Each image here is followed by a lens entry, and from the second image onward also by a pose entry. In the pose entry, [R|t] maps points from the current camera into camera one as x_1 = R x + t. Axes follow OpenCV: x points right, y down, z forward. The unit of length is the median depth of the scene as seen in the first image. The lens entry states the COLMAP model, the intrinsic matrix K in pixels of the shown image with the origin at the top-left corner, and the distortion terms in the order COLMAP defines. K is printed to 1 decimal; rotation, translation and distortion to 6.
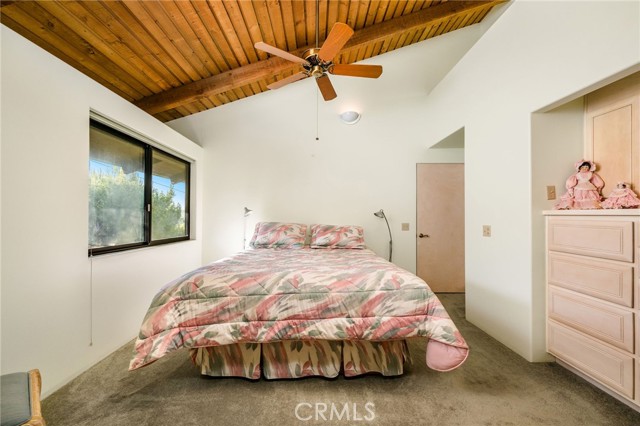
lens RADIAL K [[250.4, 0, 320.4], [0, 250.4, 213.5], [0, 0, 1]] dist [-0.001068, -0.000282]
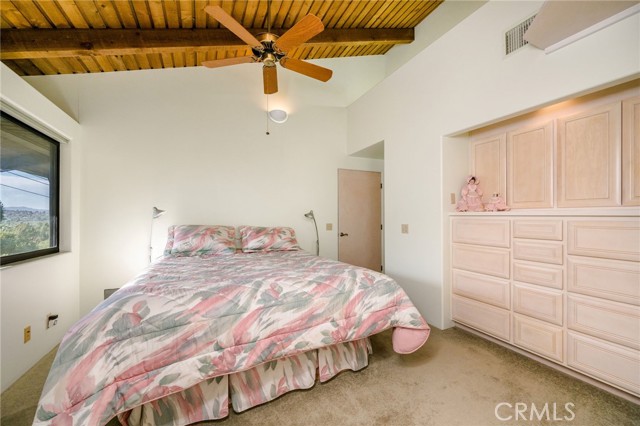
lens RADIAL K [[244.3, 0, 319.9], [0, 244.3, 215.4], [0, 0, 1]] dist [0.000127, -0.000121]
pose [[0.907100, -0.003568, 0.420900, -0.301053], [0.001569, 0.999986, 0.005095, -0.002858], [-0.420912, -0.003961, 0.907093, 0.142561]]
